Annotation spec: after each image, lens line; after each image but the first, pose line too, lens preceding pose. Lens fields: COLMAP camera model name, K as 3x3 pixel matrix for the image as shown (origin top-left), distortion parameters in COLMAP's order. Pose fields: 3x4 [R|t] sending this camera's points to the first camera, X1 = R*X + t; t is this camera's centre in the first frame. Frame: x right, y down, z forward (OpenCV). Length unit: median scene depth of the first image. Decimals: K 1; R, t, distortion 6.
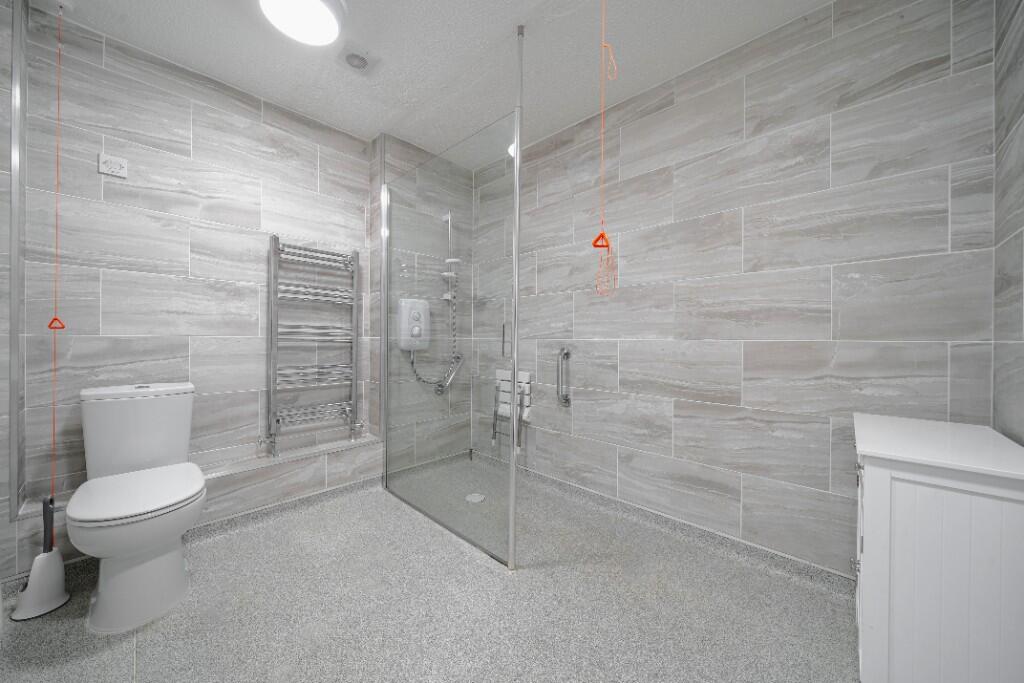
lens RADIAL K [[375.6, 0, 512.0], [0, 375.6, 341.5], [0, 0, 1]] dist [-0.000122, -0.000090]
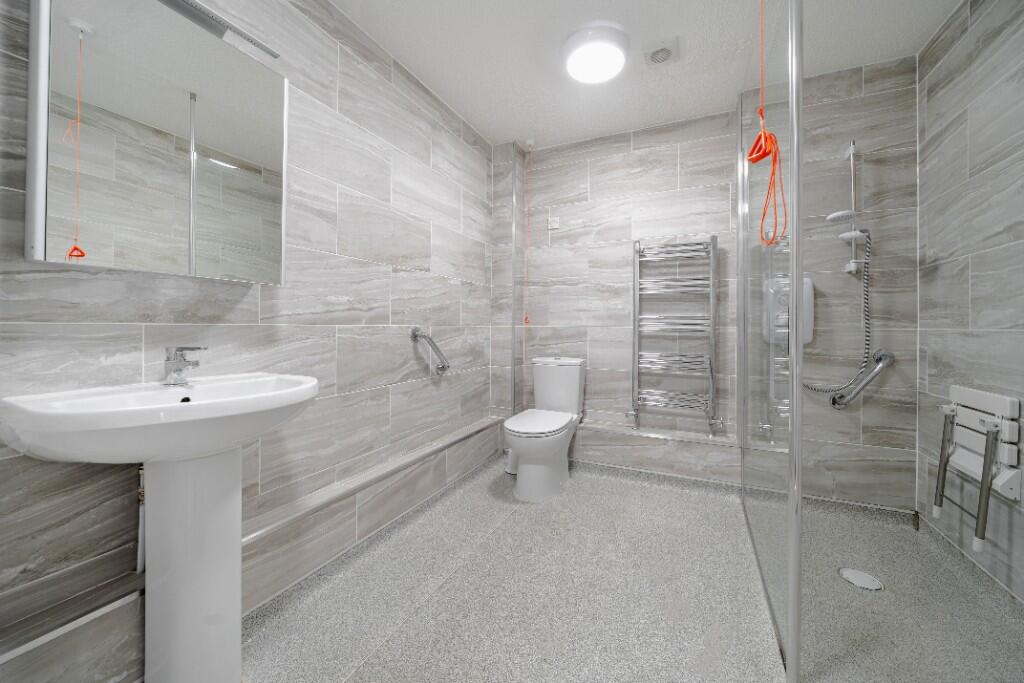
lens RADIAL K [[370.6, 0, 515.0], [0, 370.6, 327.2], [0, 0, 1]] dist [-0.001112, -0.000077]
pose [[0.321025, -0.002890, -0.947066, 0.332211], [-0.011849, 0.999905, -0.007068, 0.001371], [0.946997, 0.013491, 0.320960, 0.255834]]
